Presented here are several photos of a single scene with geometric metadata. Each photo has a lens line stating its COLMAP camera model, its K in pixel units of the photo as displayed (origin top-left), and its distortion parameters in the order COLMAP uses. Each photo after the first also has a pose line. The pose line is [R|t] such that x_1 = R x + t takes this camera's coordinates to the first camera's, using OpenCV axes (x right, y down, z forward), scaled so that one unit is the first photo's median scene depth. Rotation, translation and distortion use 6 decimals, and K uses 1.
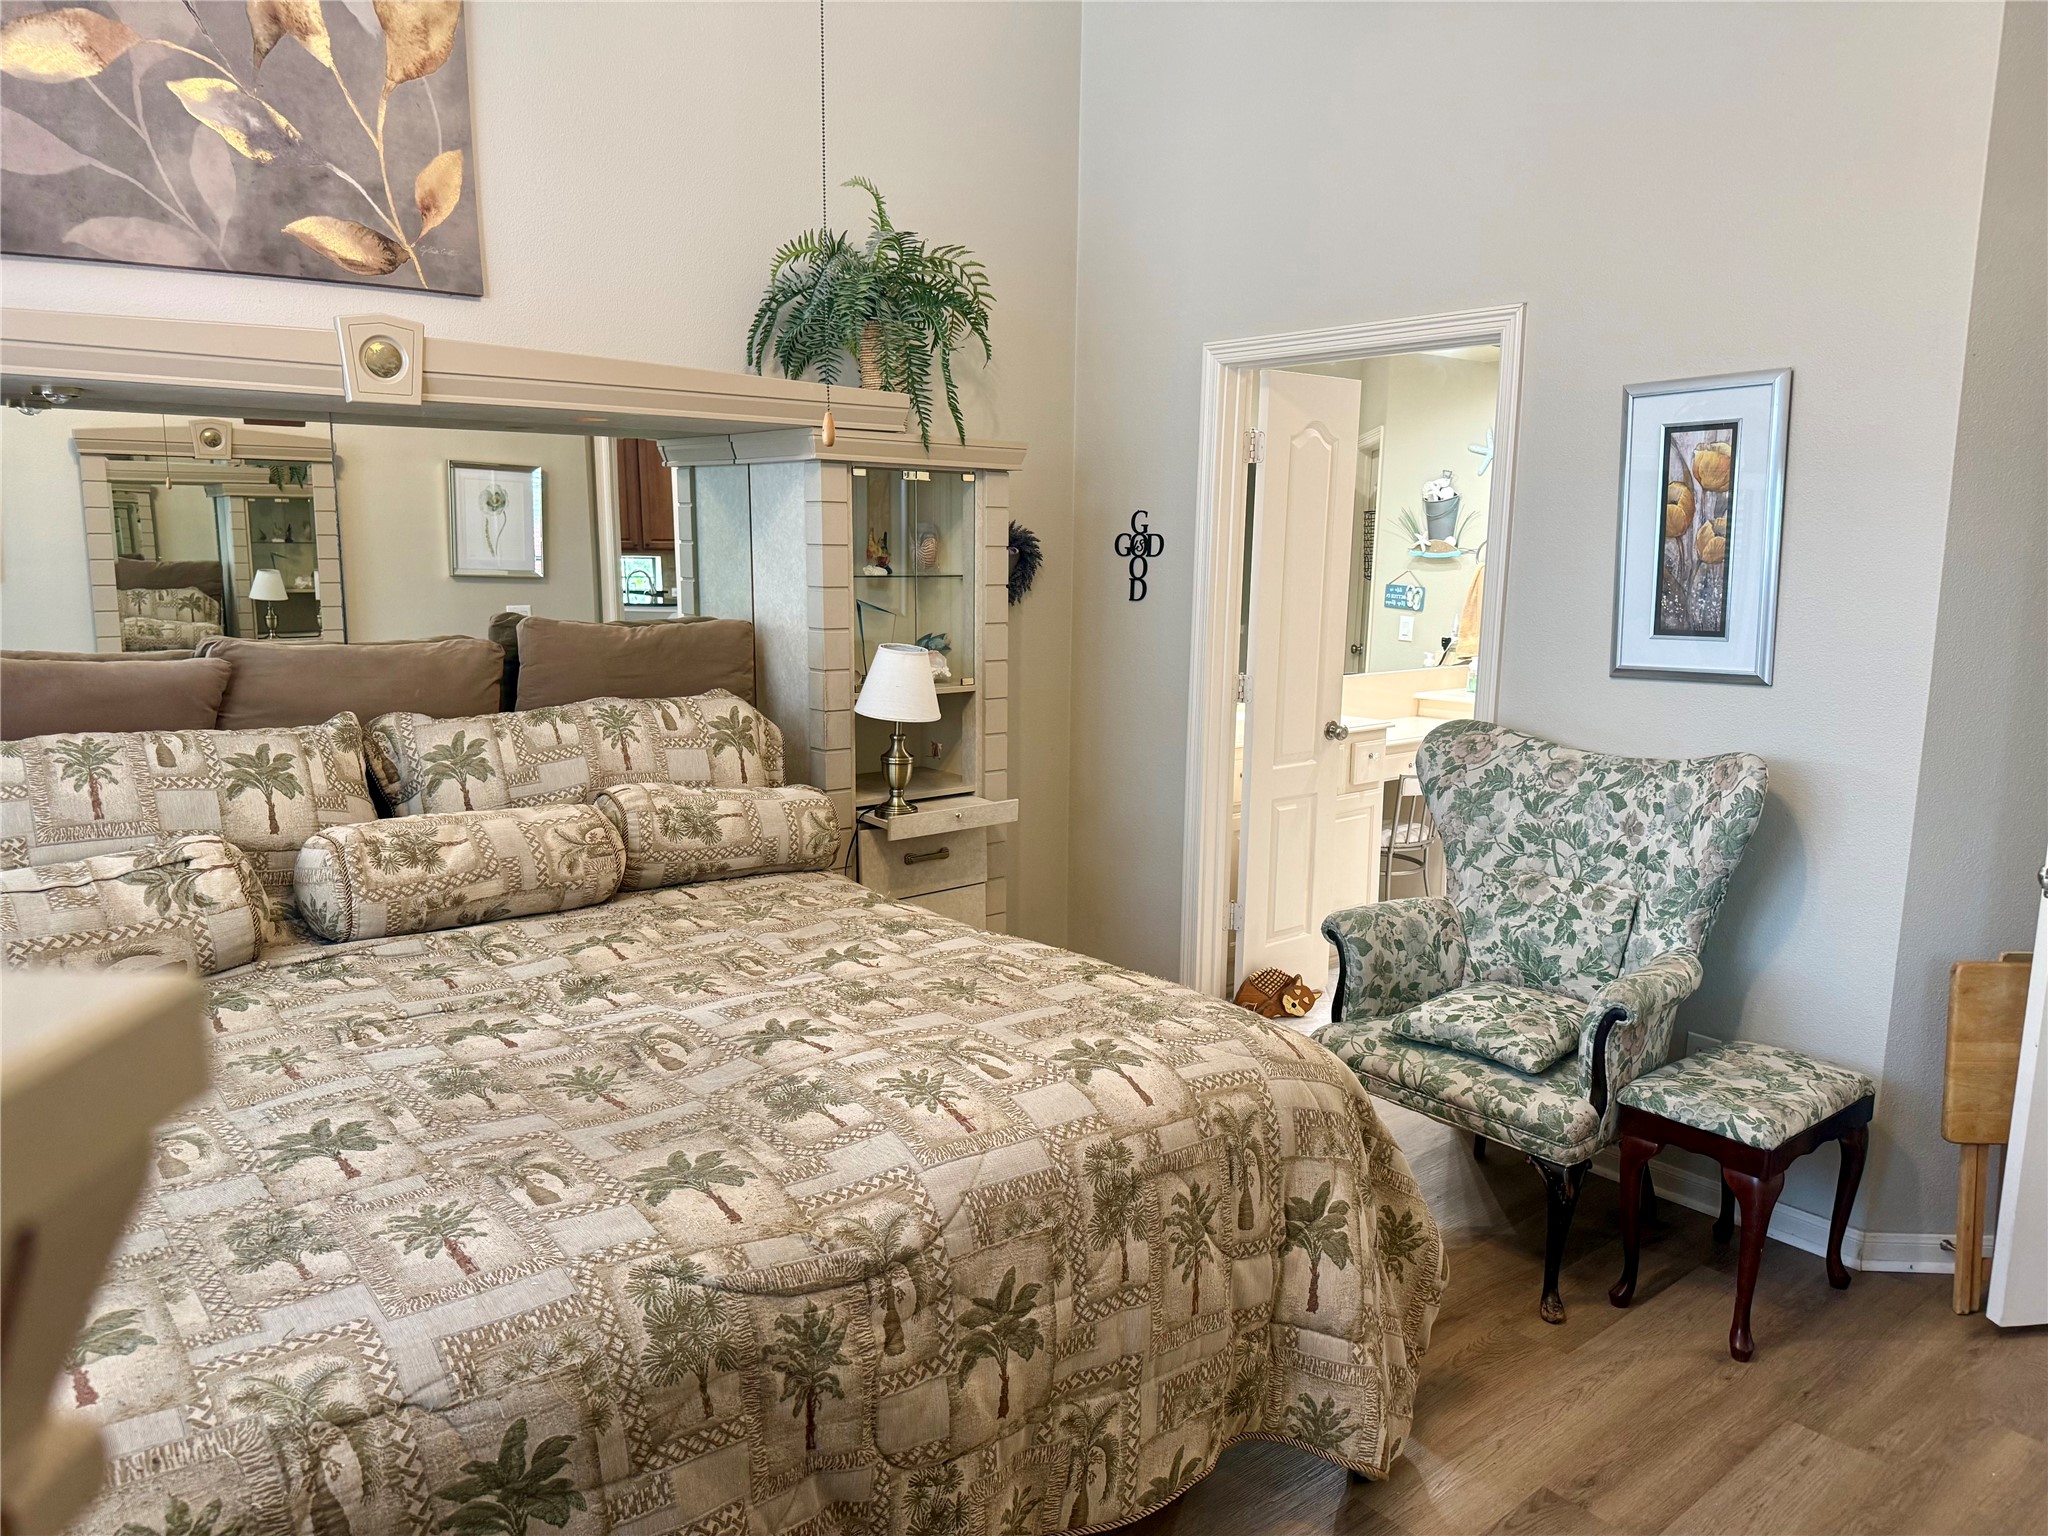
lens RADIAL K [[1458.0, 0, 1014.8], [0, 1458.0, 774.7], [0, 0, 1]] dist [0.060585, -0.064356]
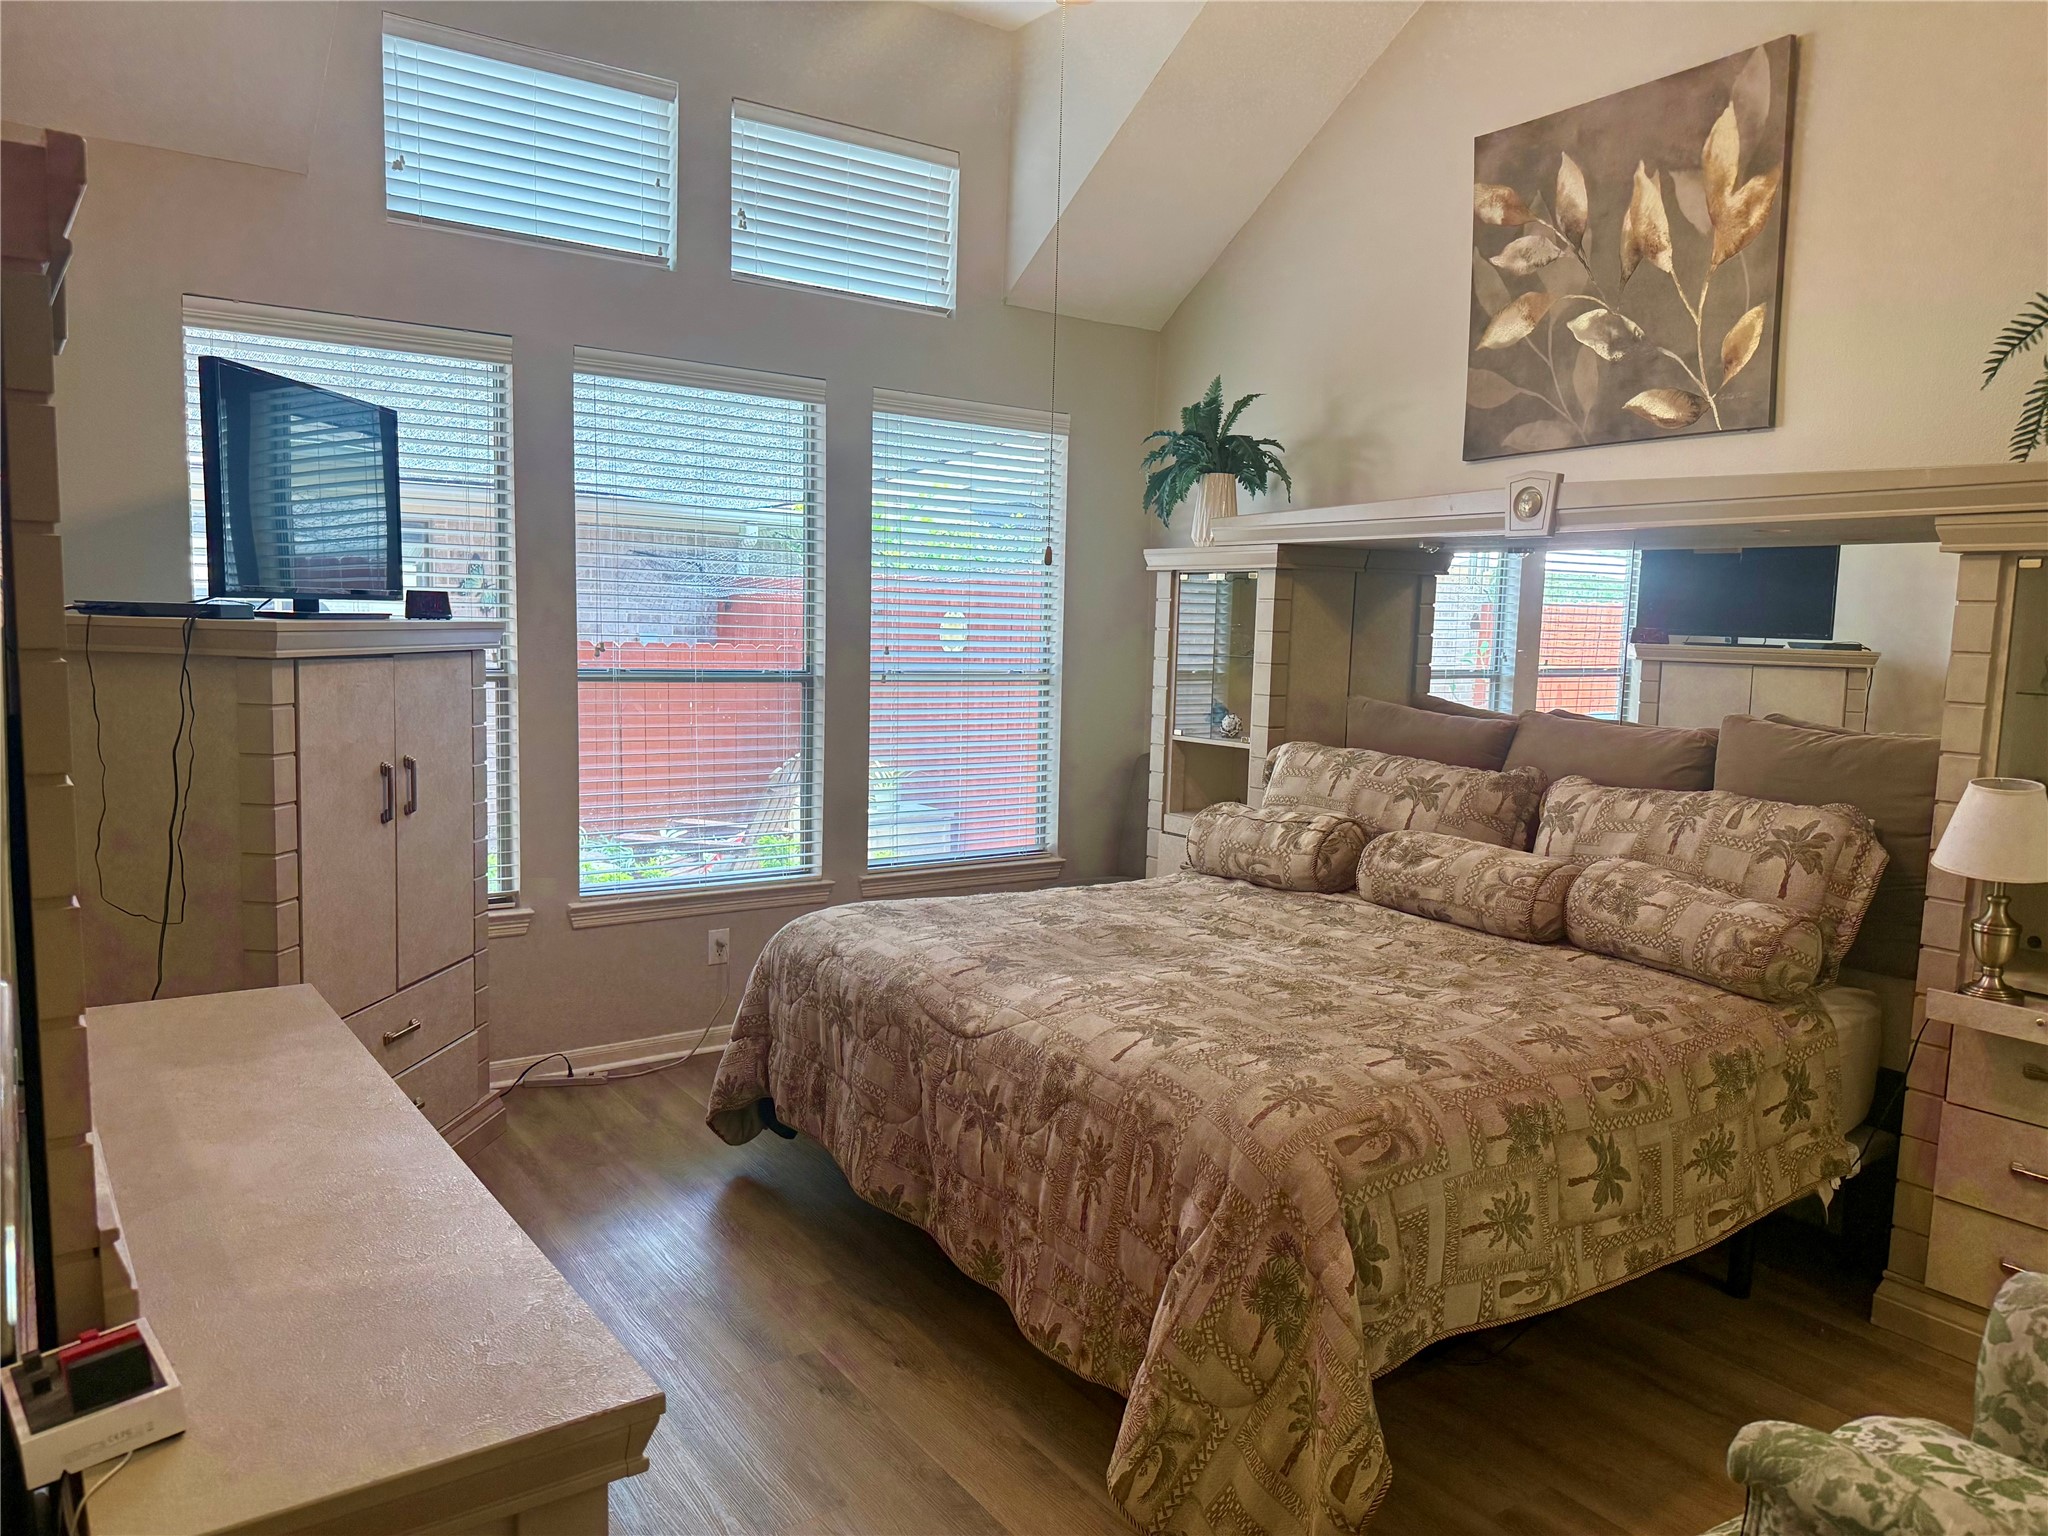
lens RADIAL K [[1458.0, 0, 1010.6], [0, 1458.0, 769.8], [0, 0, 1]] dist [0.060585, -0.064356]
pose [[-0.106803, 0.097768, -0.989462, 0.913106], [-0.187258, 0.975367, 0.116588, -0.106284], [0.976487, 0.197737, -0.085865, 0.656276]]
